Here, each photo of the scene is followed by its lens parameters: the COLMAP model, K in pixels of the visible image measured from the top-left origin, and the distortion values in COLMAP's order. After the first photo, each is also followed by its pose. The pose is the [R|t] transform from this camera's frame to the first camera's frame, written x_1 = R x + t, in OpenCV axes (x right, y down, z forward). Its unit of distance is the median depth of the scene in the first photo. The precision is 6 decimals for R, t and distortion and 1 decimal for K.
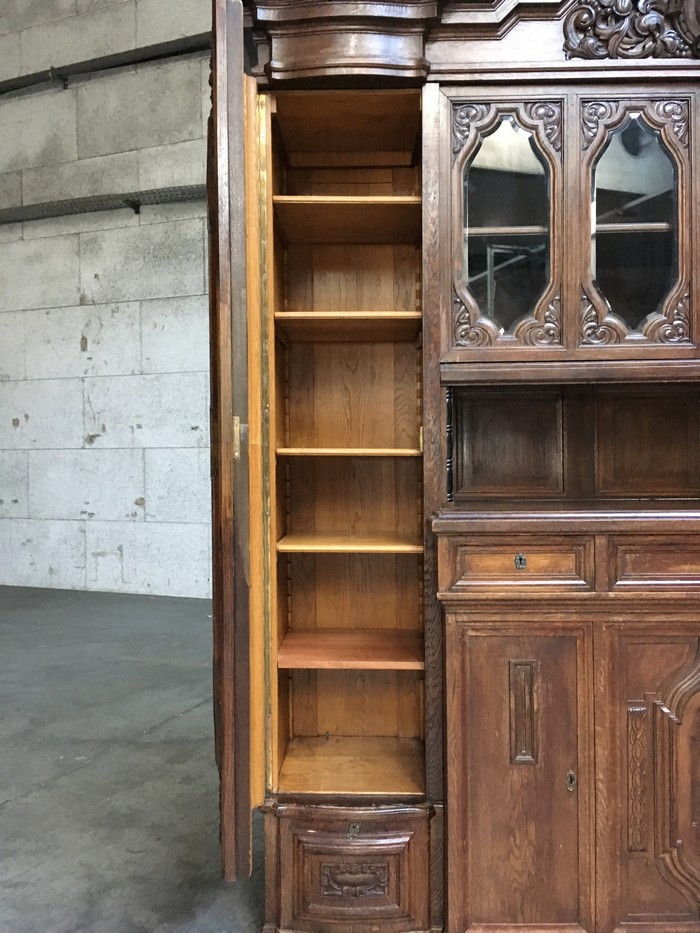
lens RADIAL K [[801.7, 0, 348.3], [0, 801.7, 468.5], [0, 0, 1]] dist [0.068736, -0.119894]
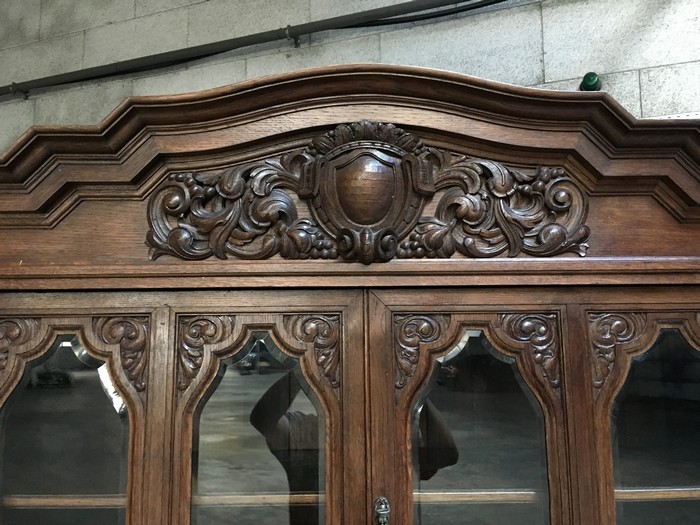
lens RADIAL K [[601.5, 0, 349.5], [0, 601.5, 257.6], [0, 0, 1]] dist [0.068736, -0.119894]
pose [[0.999808, 0.003752, 0.019232, 0.418483], [-0.001110, 0.990767, -0.135572, -0.434036], [-0.019563, 0.135525, 0.990581, 0.497565]]
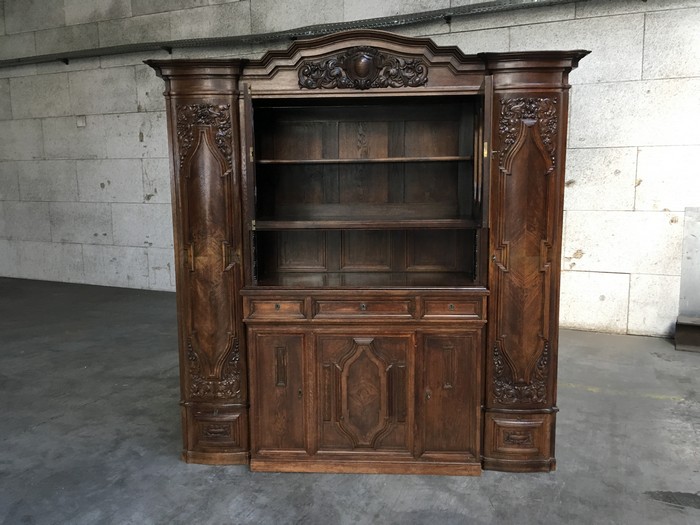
lens RADIAL K [[601.5, 0, 350.7], [0, 601.5, 261.6], [0, 0, 1]] dist [0.068736, -0.119894]
pose [[0.999367, 0.005871, -0.035091, 0.470443], [-0.001334, 0.991780, 0.127950, -0.238062], [0.035553, -0.127822, 0.991160, -0.736262]]
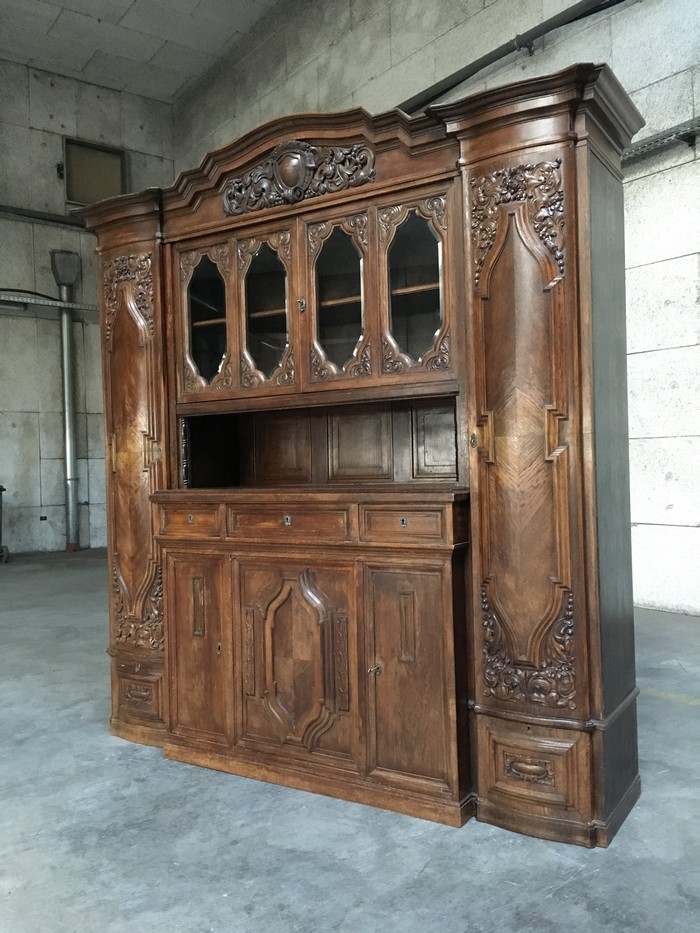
lens RADIAL K [[801.7, 0, 355.8], [0, 801.7, 466.0], [0, 0, 1]] dist [0.068736, -0.119894]
pose [[0.858711, -0.010887, -0.512344, 1.327799], [0.011501, 0.999932, -0.001971, 0.009789], [0.512331, -0.004200, 0.858778, -0.285898]]
